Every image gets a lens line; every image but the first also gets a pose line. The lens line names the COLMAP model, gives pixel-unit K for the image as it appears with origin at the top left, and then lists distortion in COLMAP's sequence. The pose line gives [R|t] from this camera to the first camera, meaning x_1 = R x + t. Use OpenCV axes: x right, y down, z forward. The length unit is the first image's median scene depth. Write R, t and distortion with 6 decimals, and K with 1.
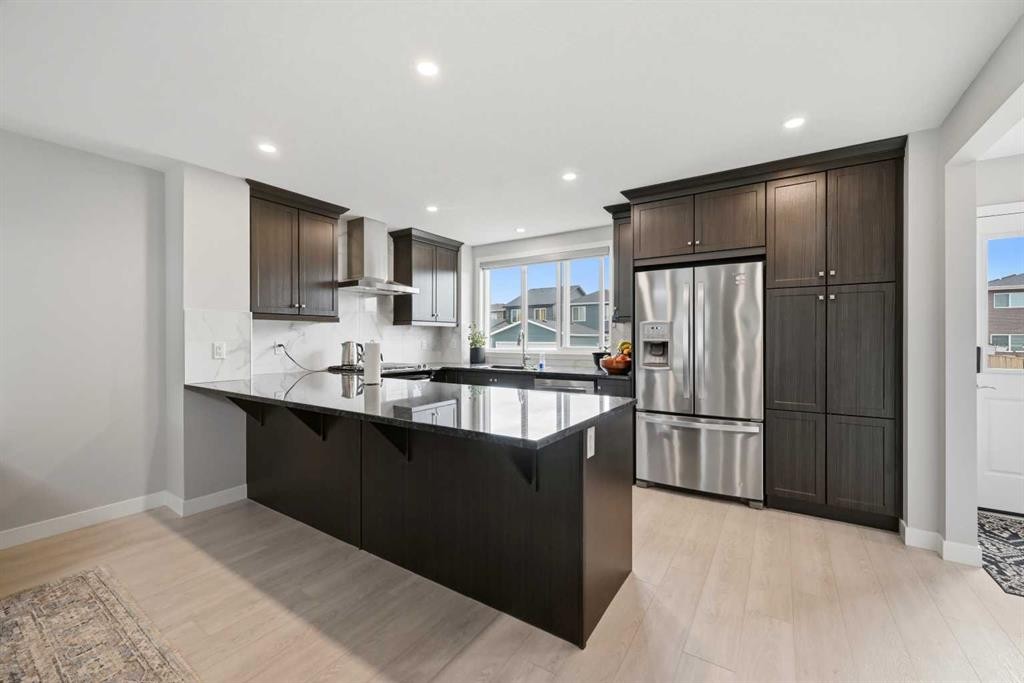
lens RADIAL K [[408.2, 0, 512.0], [0, 408.2, 341.5], [0, 0, 1]] dist [0.000473, 0.000039]
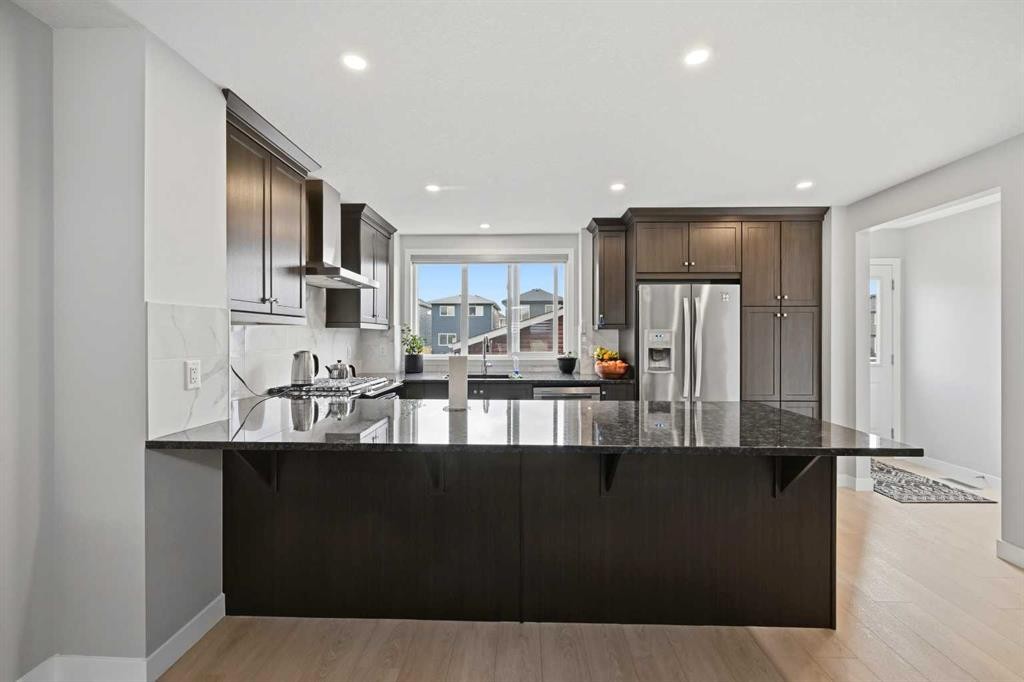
lens RADIAL K [[415.5, 0, 512.0], [0, 415.5, 341.0], [0, 0, 1]] dist [-0.001163, -0.000169]
pose [[0.852783, -0.002813, 0.522258, -0.472214], [0.002734, 0.999996, 0.000922, -0.017683], [-0.522258, 0.000642, 0.852787, 0.196317]]
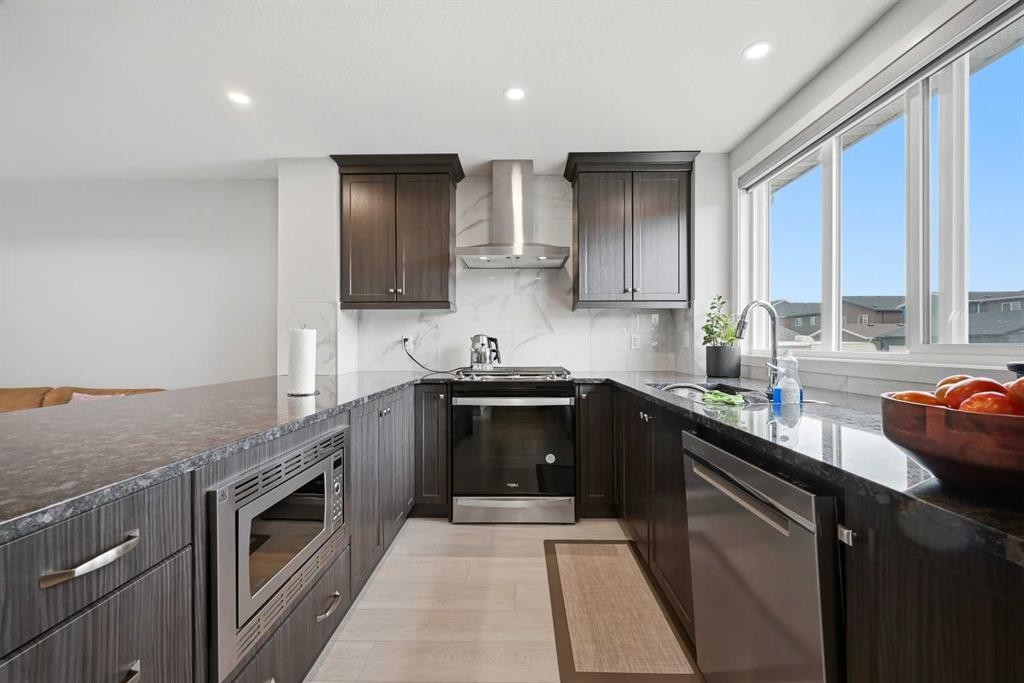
lens RADIAL K [[408.2, 0, 512.0], [0, 408.2, 341.5], [0, 0, 1]] dist [0.000473, 0.000039]
pose [[0.531776, -0.005233, -0.846869, 0.264622], [-0.004905, 0.999945, -0.009259, 0.019398], [0.846871, 0.009077, 0.531721, 0.666465]]
